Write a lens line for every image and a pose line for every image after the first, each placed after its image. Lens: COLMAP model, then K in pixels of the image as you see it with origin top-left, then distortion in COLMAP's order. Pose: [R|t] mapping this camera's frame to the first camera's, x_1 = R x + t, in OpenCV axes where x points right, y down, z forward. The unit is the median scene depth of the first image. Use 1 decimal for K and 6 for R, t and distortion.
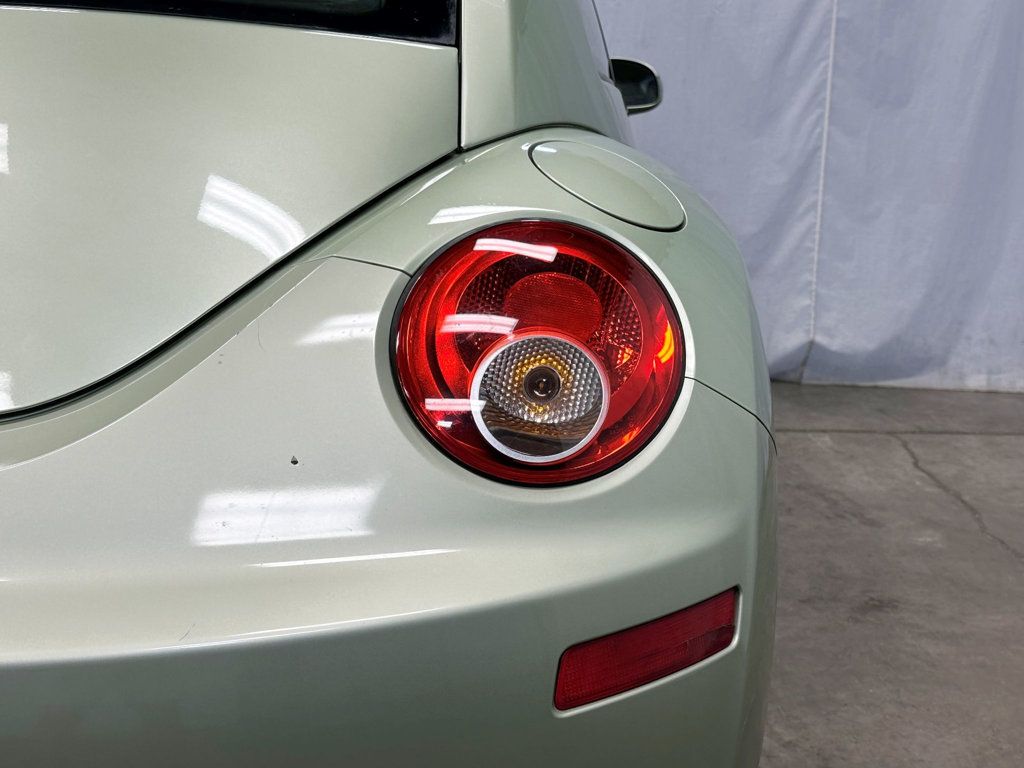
lens RADIAL K [[1312.9, 0, 515.9], [0, 1312.9, 387.4], [0, 0, 1]] dist [0.099462, 0.000000]
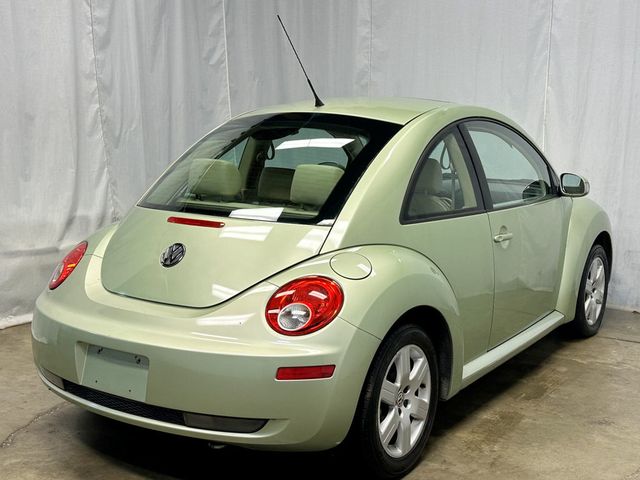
lens RADIAL K [[820.5, 0, 321.3], [0, 820.5, 241.0], [0, 0, 1]] dist [0.099462, 0.000000]
pose [[0.841533, 0.070396, -0.535599, 0.346067], [-0.094533, 0.995364, -0.017706, -0.045758], [0.531870, 0.065531, 0.844287, -0.303575]]
